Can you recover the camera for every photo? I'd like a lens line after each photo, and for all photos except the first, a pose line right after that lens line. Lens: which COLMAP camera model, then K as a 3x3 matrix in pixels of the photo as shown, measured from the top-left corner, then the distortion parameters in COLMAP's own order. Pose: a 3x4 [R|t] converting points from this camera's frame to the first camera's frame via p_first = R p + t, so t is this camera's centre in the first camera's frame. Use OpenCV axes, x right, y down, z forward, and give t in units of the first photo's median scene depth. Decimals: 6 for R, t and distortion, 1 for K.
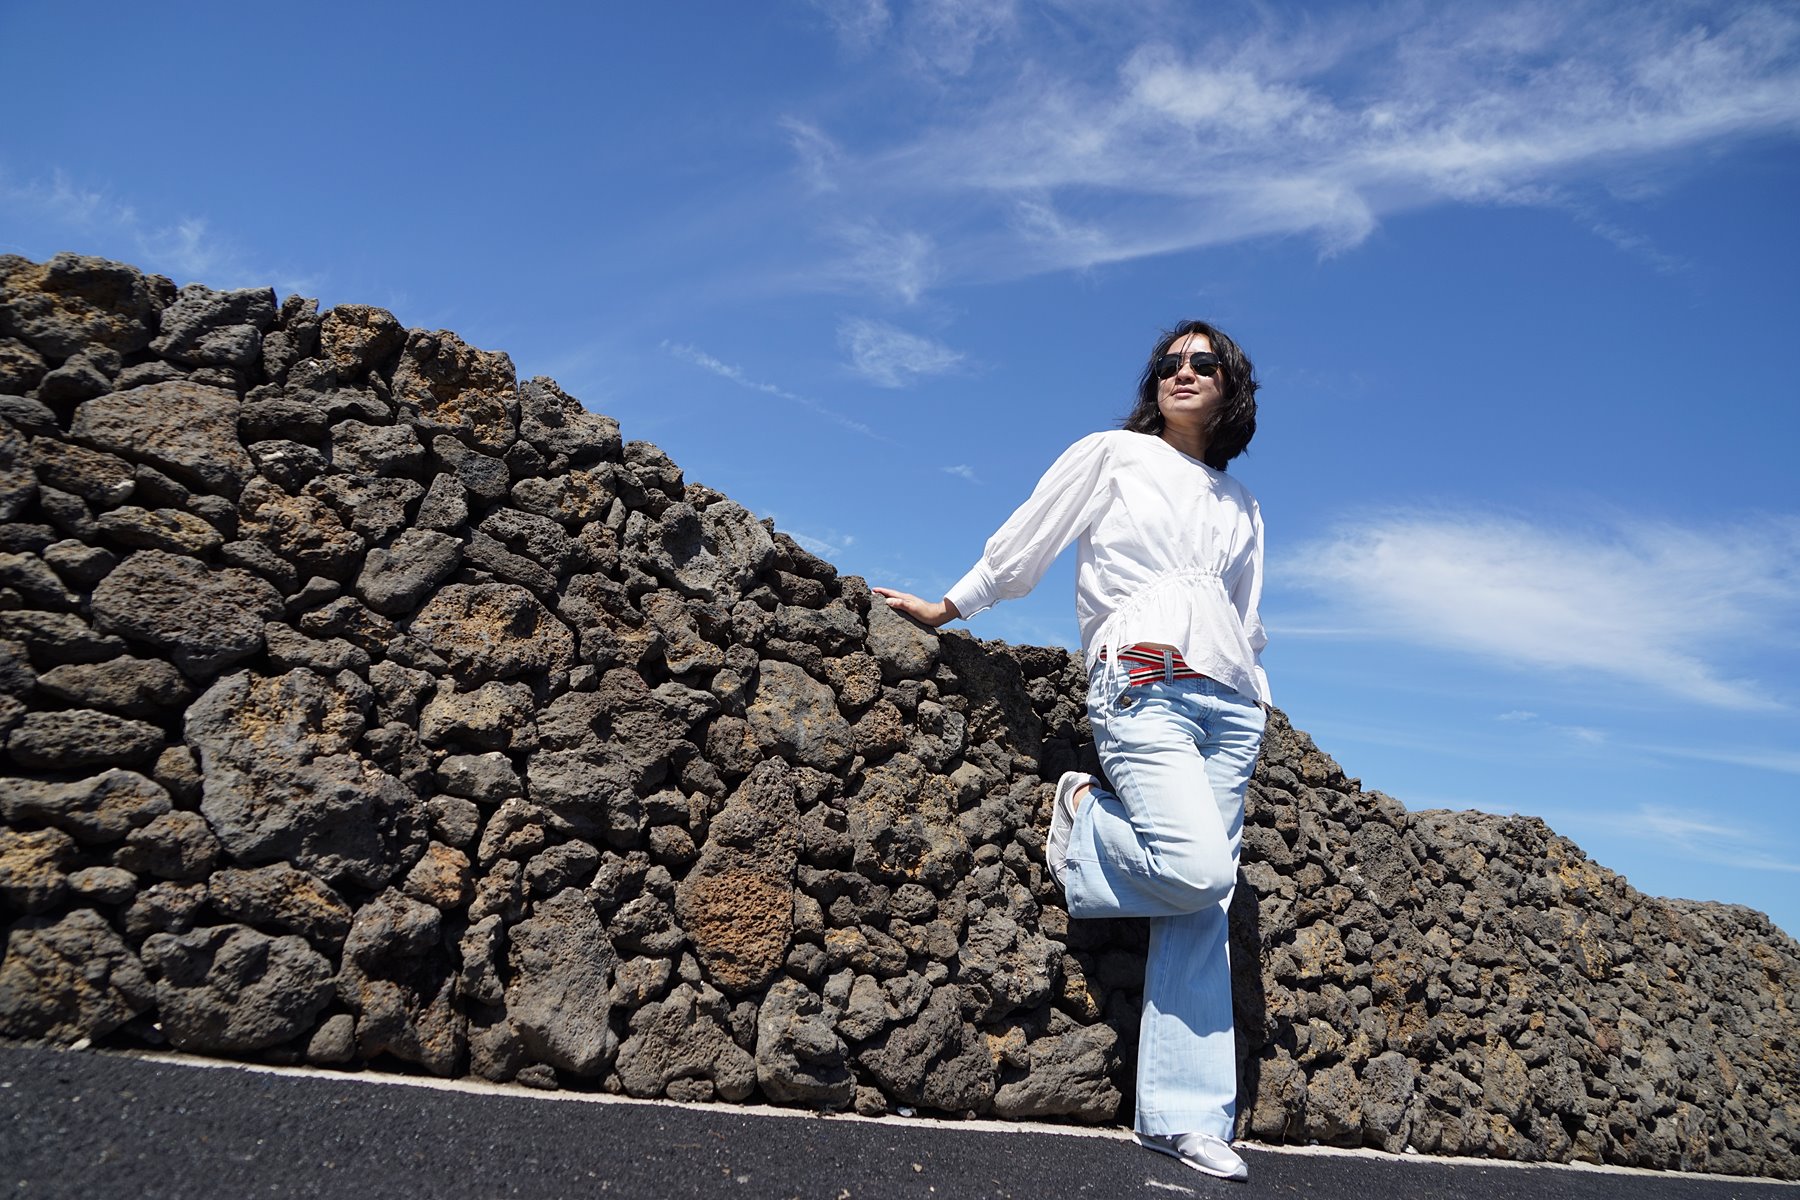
lens RADIAL K [[1180.9, 0, 900.4], [0, 1180.9, 607.8], [0, 0, 1]] dist [-0.047002, 0.023029]
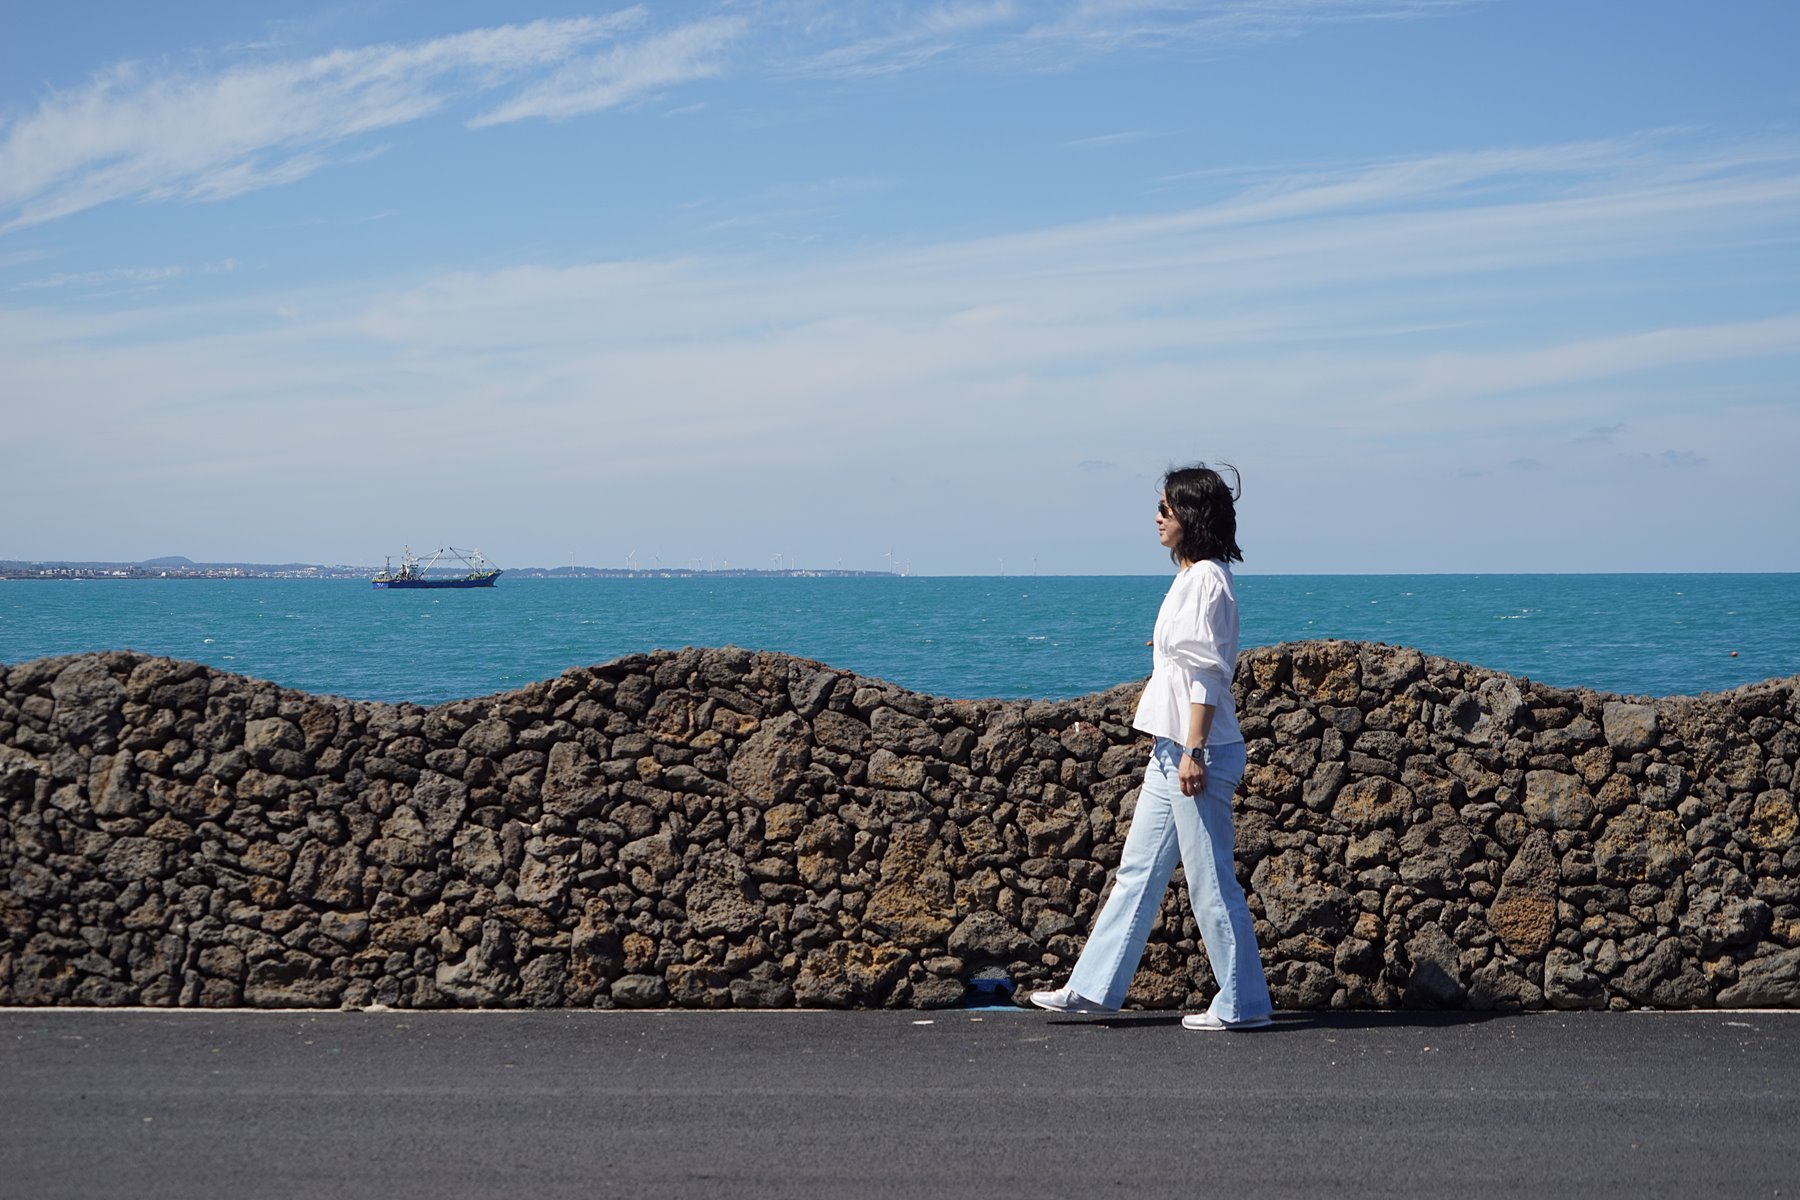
lens RADIAL K [[3321.2, 0, 910.7], [0, 3321.2, 606.6], [0, 0, 1]] dist [0.004534, -0.150495]
pose [[0.752730, -0.198756, -0.627609, 2.360291], [0.305181, 0.950063, 0.065149, -0.798195], [0.583320, -0.240574, 0.775798, -3.312767]]
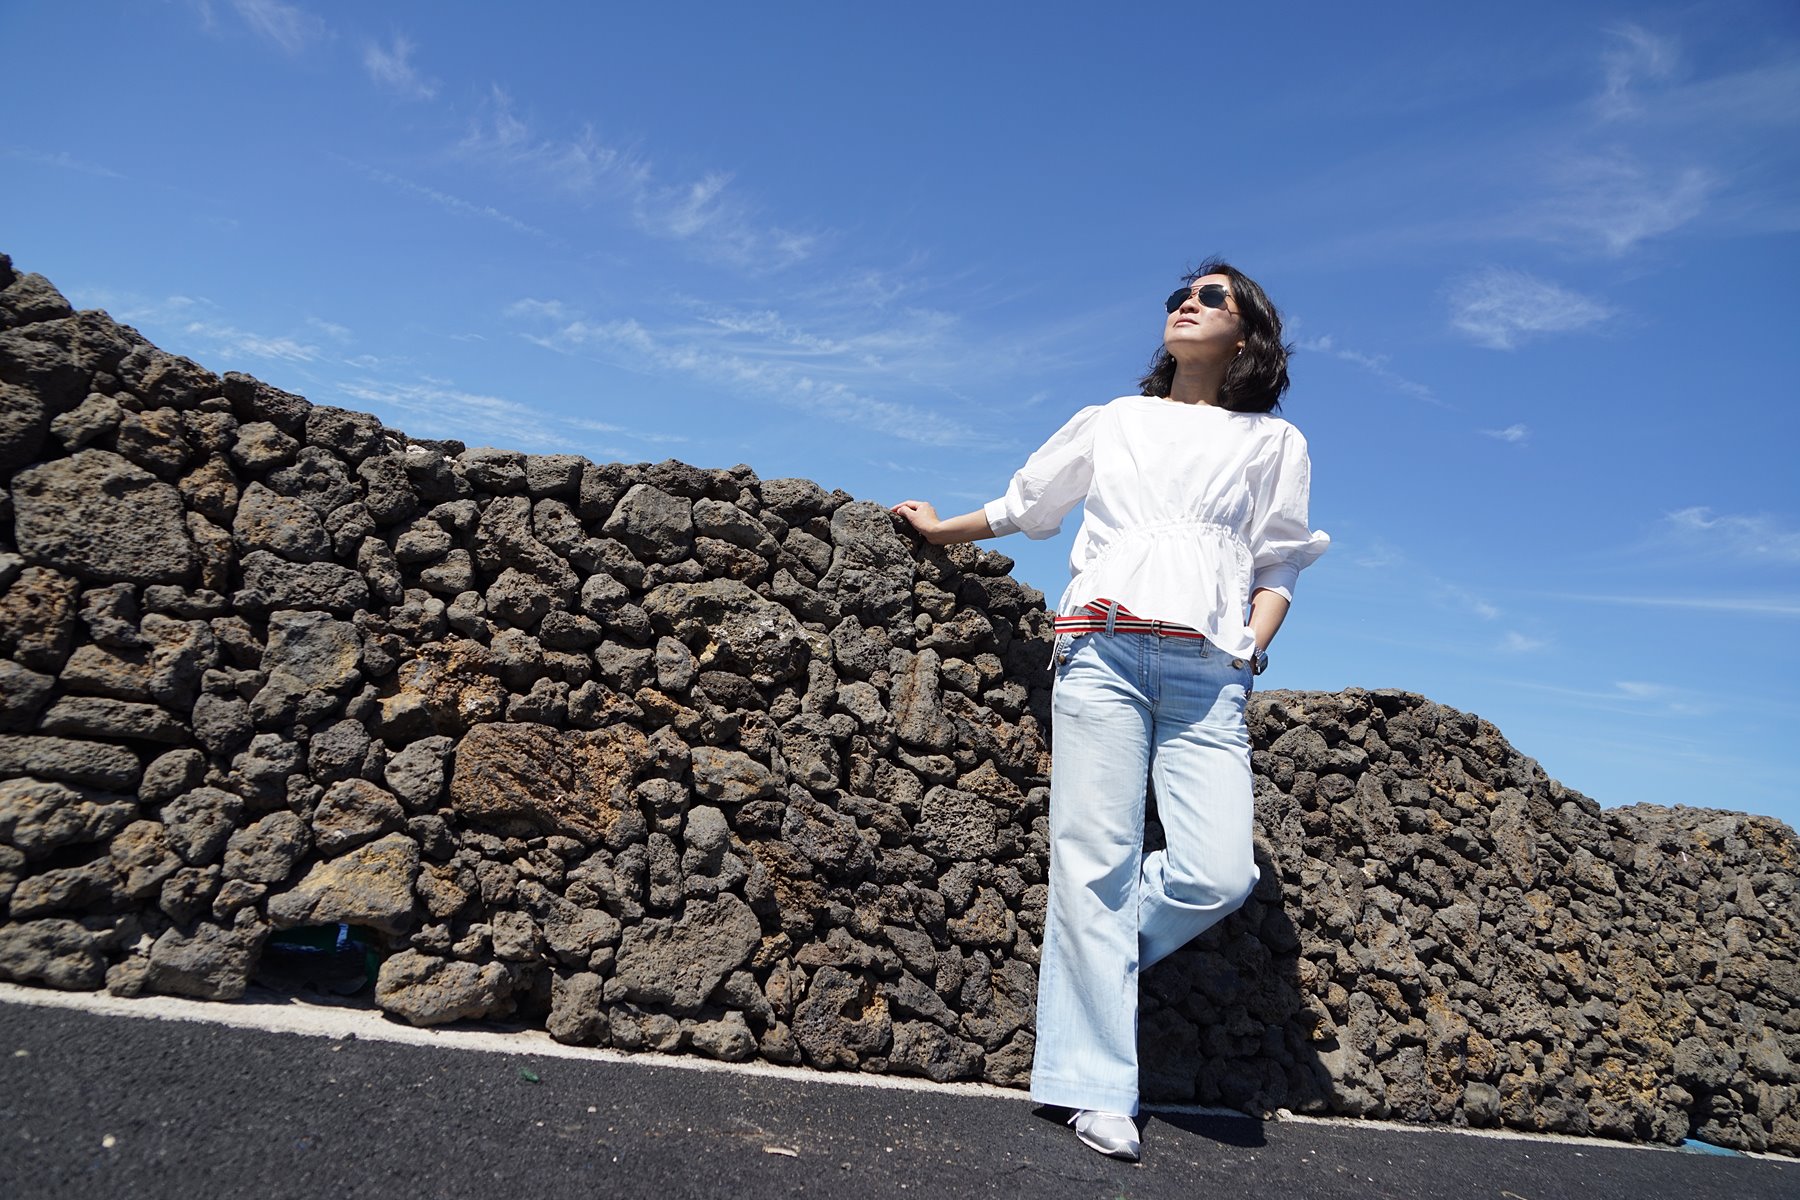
lens RADIAL K [[1151.0, 0, 872.8], [0, 1151.0, 621.4], [0, 0, 1]] dist [-0.035271, 0.014309]
pose [[0.989417, 0.006189, -0.144965, -1.681877], [0.004908, 0.997091, 0.076068, -0.742391], [0.145014, -0.075975, 0.986508, -1.265065]]
